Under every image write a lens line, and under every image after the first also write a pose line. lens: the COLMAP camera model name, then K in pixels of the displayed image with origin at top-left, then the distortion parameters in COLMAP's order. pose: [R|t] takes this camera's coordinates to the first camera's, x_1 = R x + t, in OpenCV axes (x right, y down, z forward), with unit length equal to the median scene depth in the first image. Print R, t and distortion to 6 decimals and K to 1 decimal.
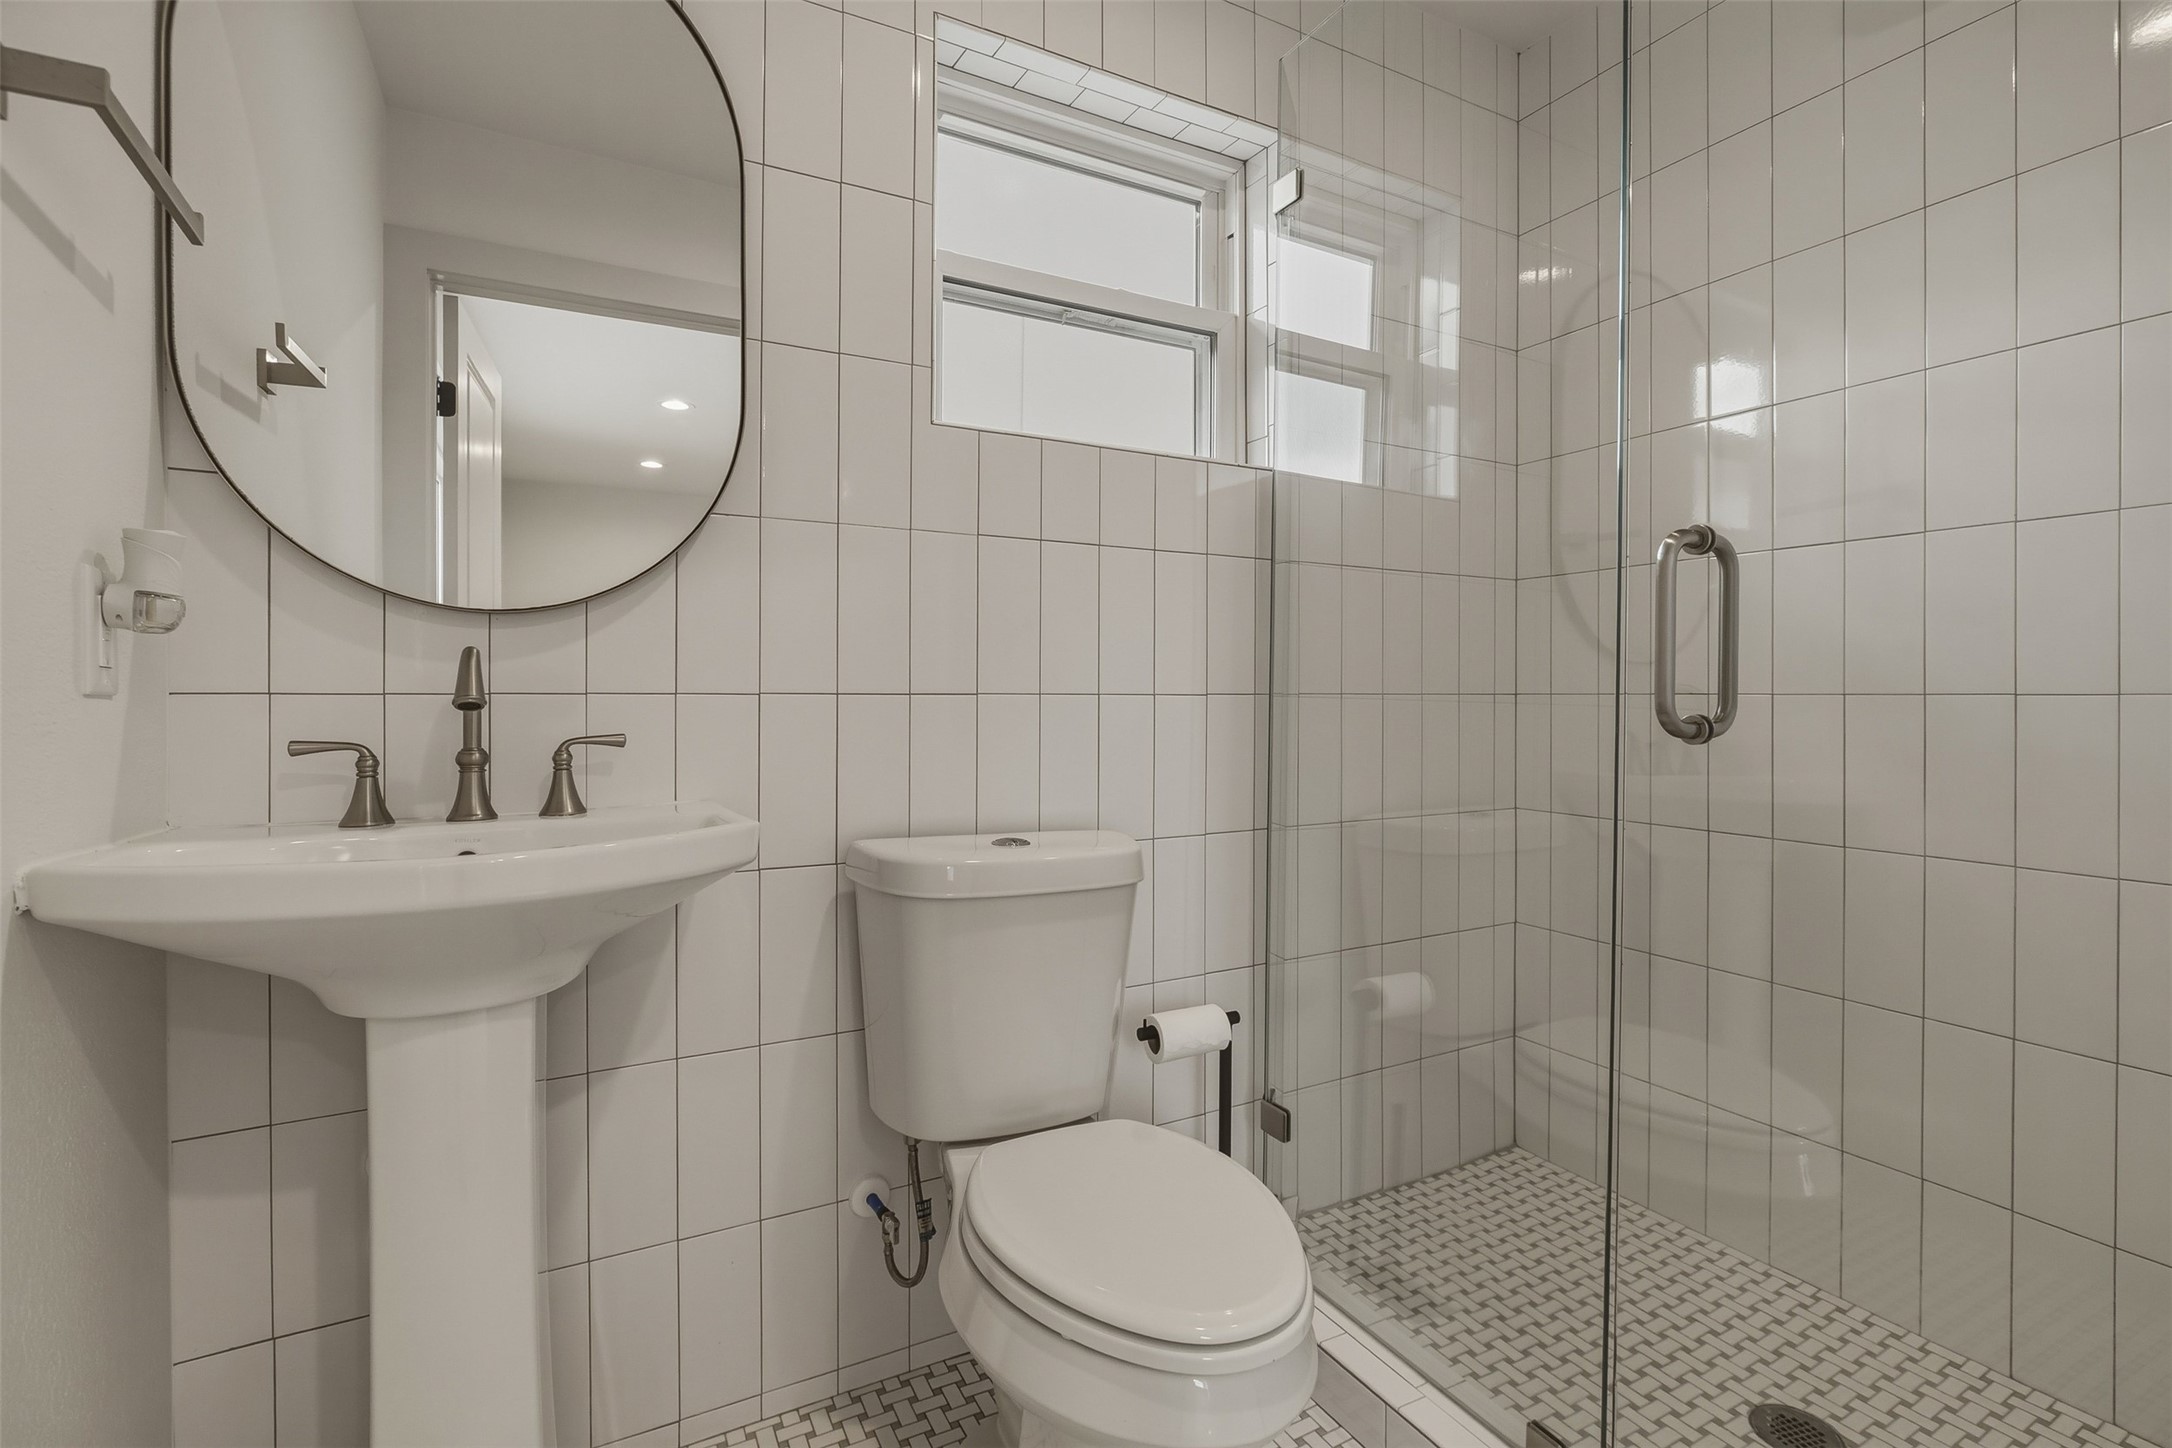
lens RADIAL K [[995.6, 0, 1087.3], [0, 995.6, 717.3], [0, 0, 1]] dist [-0.000953, -0.000081]
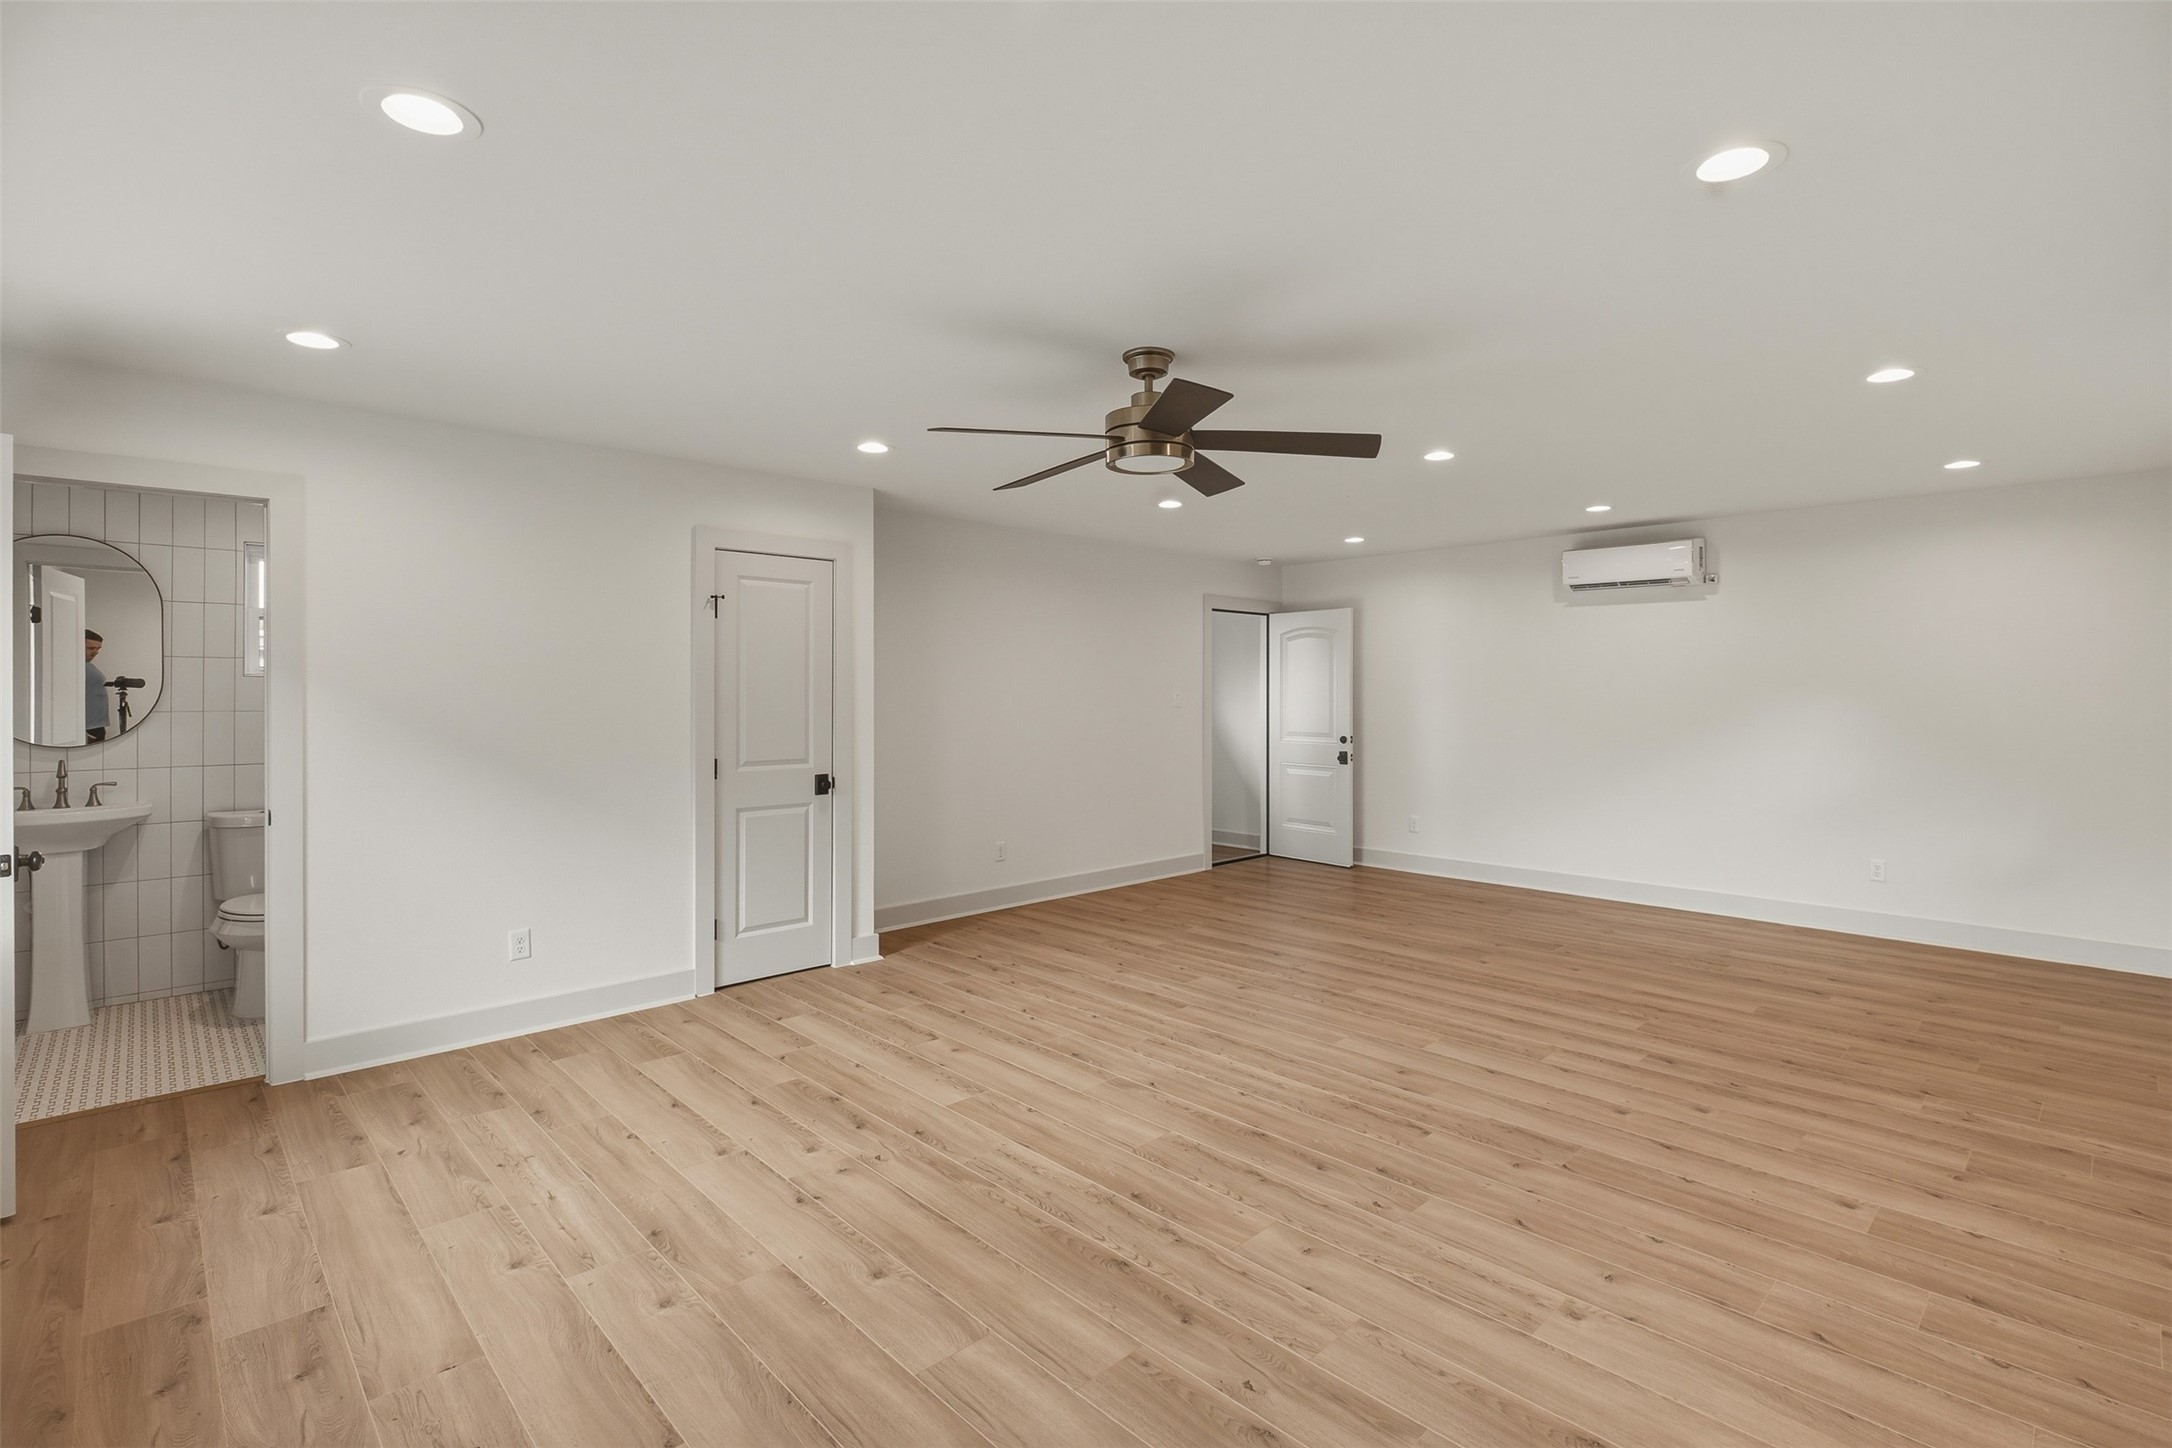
lens RADIAL K [[995.6, 0, 1084.4], [0, 995.6, 708.5], [0, 0, 1]] dist [-0.000953, -0.000081]
pose [[0.963383, -0.000876, 0.268129, 1.863392], [0.002594, 0.999978, -0.006052, -0.210975], [-0.268118, 0.006526, 0.963364, -3.253217]]
